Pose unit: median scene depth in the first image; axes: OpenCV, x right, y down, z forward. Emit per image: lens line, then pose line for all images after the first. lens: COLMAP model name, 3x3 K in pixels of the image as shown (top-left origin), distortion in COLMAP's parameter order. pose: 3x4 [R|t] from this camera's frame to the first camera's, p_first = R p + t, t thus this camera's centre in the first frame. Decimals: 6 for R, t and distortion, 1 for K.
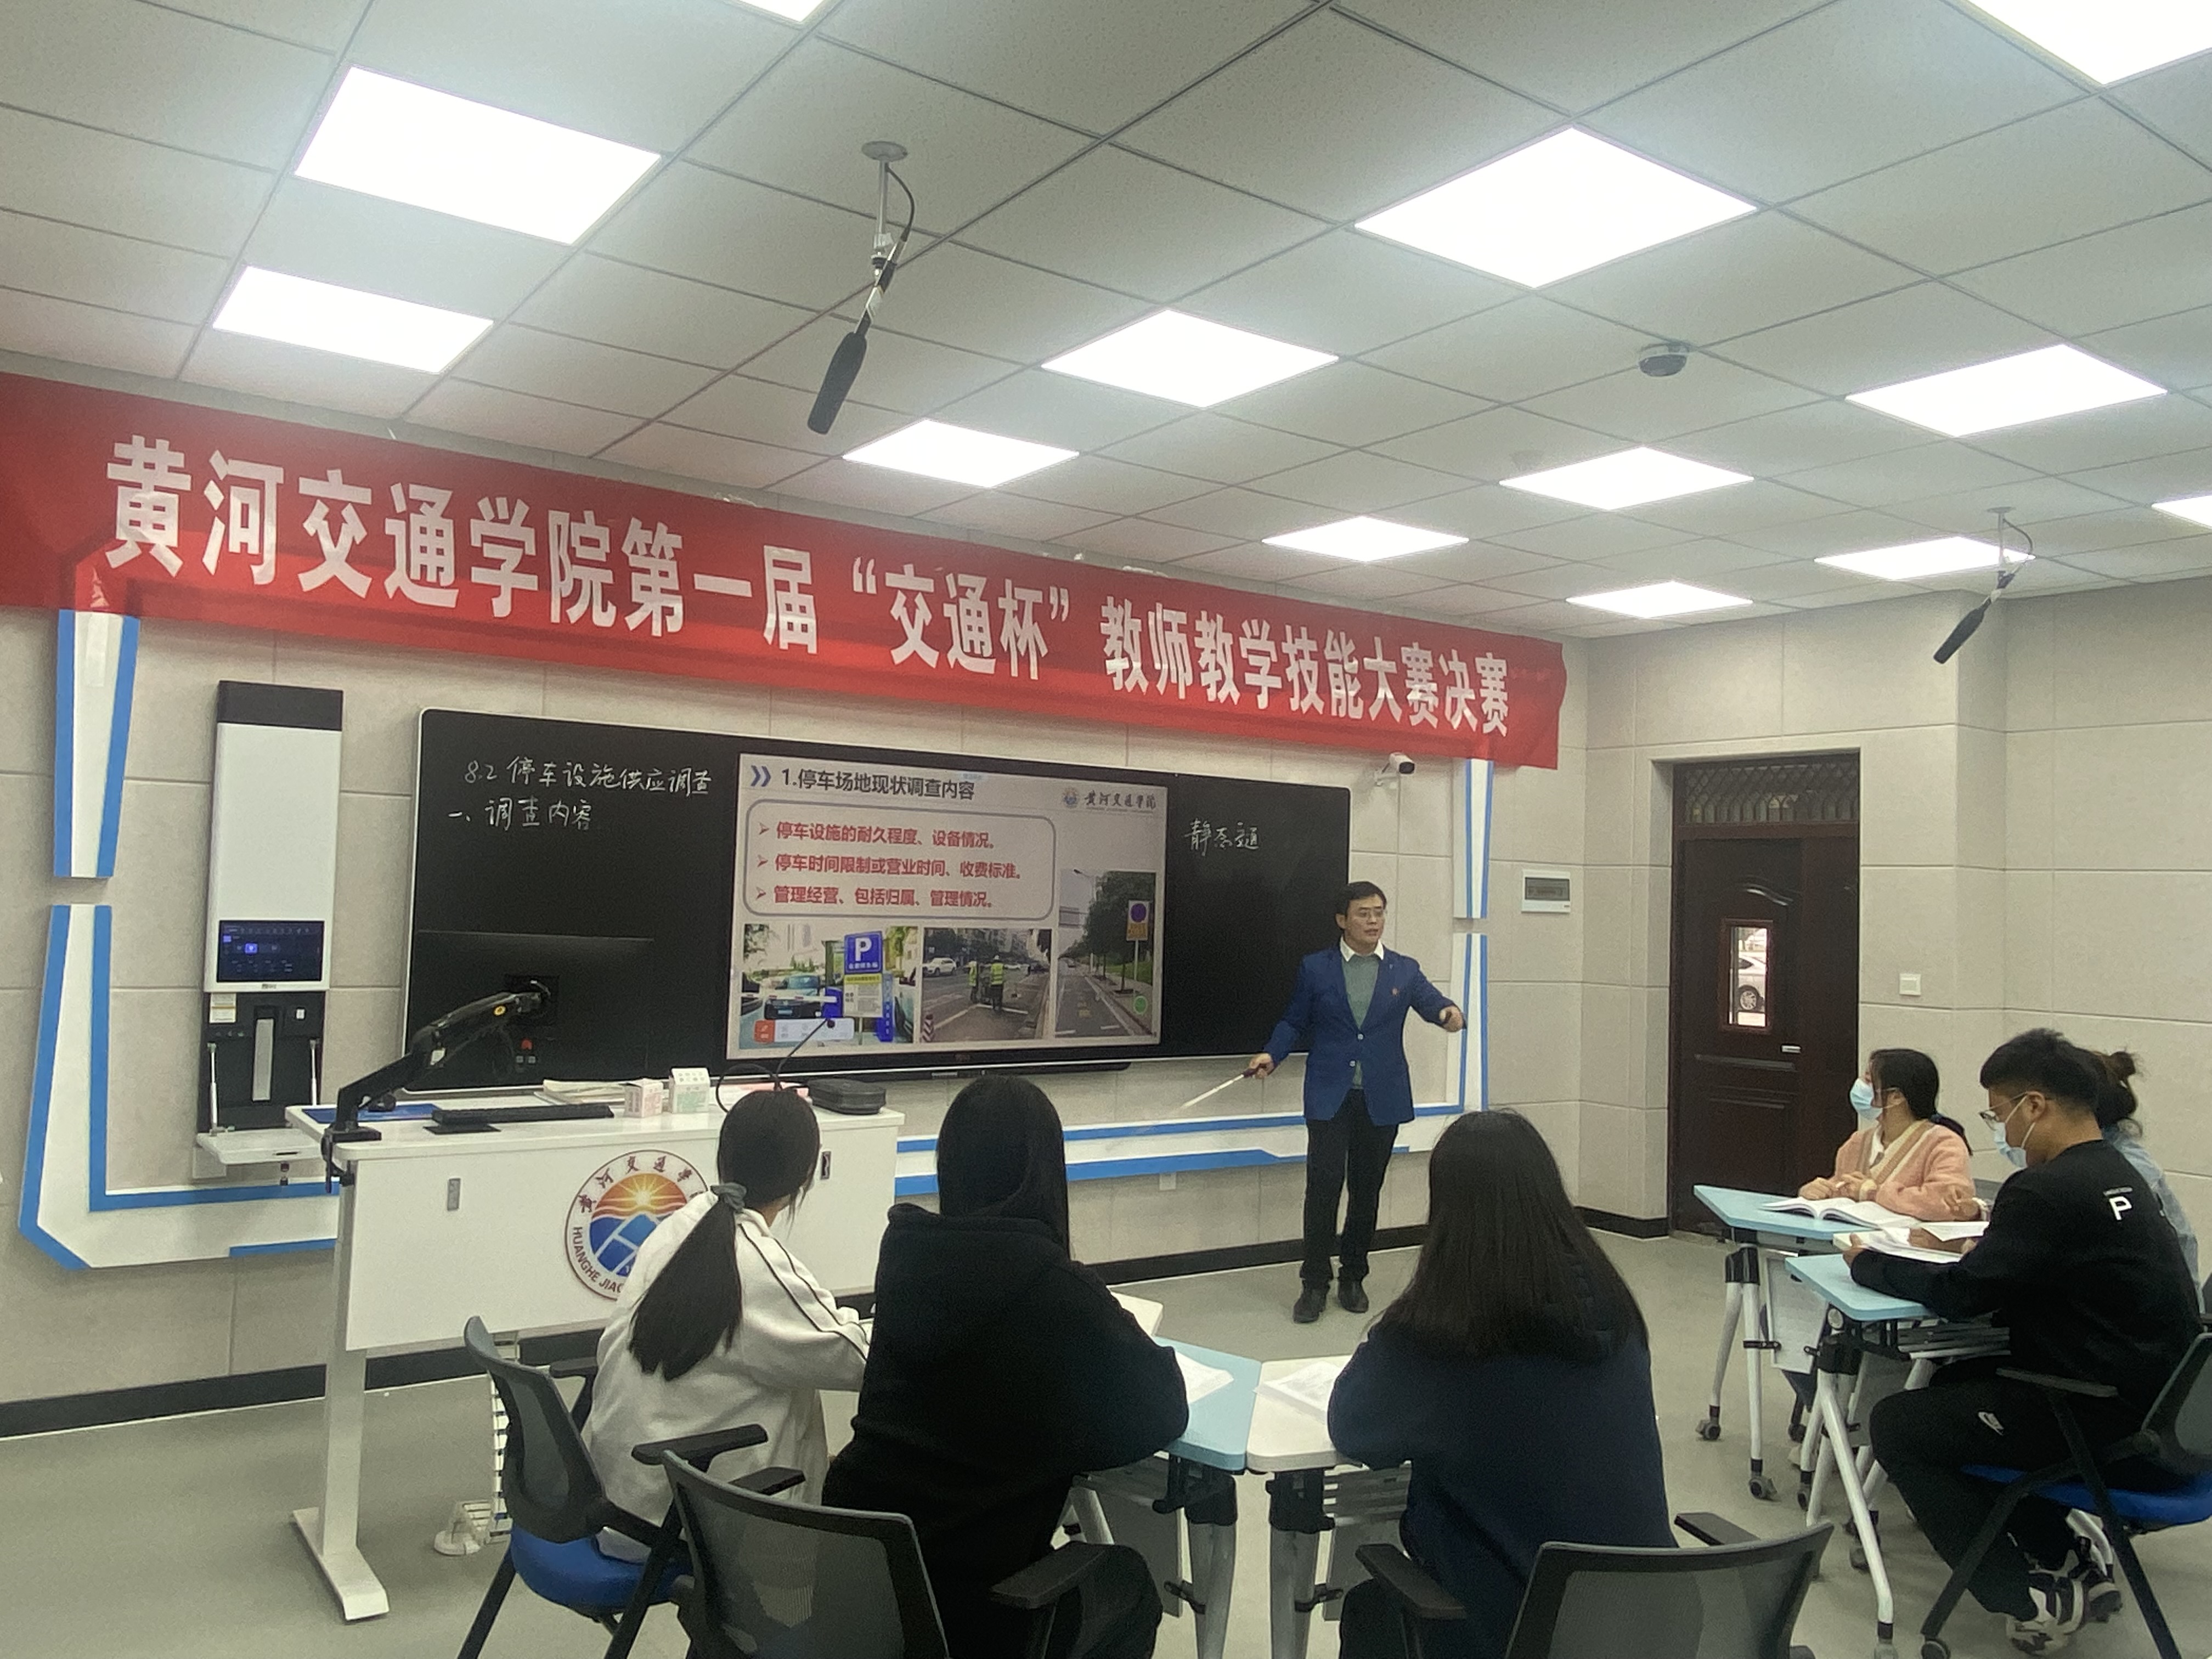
lens RADIAL K [[1666.3, 0, 1117.1], [0, 1666.3, 820.6], [0, 0, 1]] dist [0.042290, -0.037777]
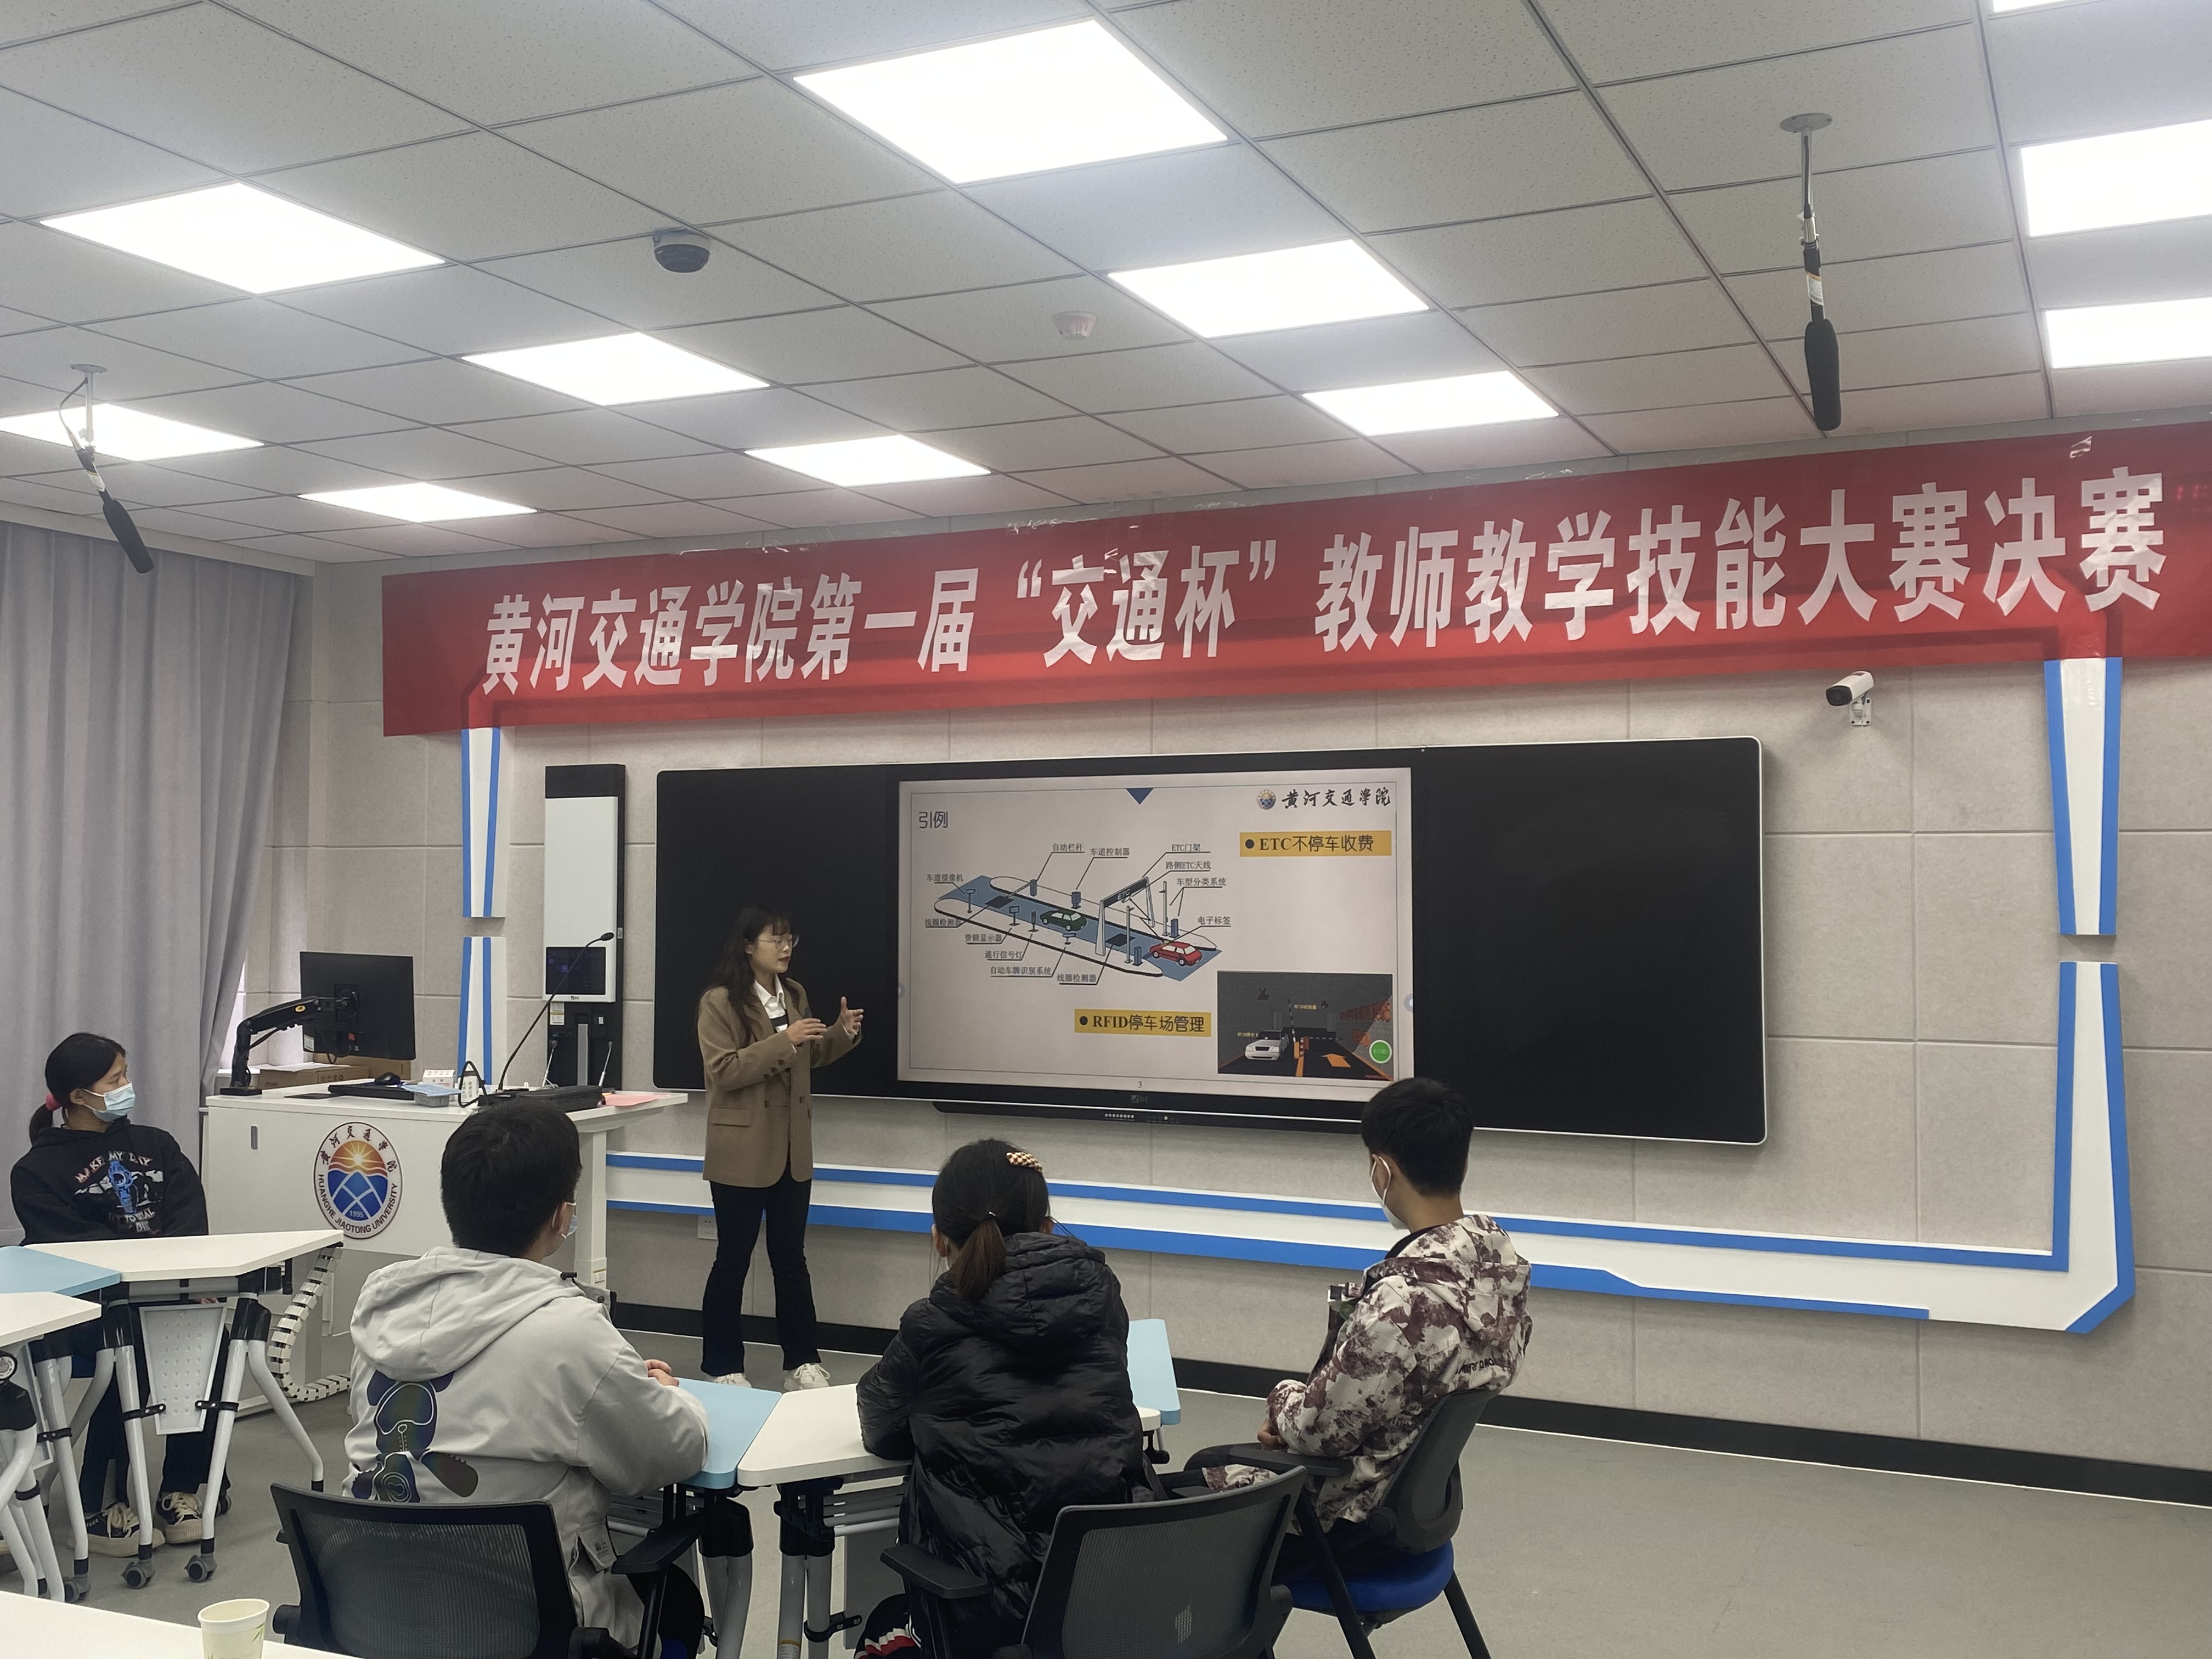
lens RADIAL K [[2128.1, 0, 1097.1], [0, 2128.1, 792.9], [0, 0, 1]] dist [0.113978, 0.000000]
pose [[0.474149, -0.075049, -0.877240, 0.966518], [0.052134, 0.997005, -0.057117, 0.047650], [0.878900, -0.018652, 0.476641, 0.478144]]
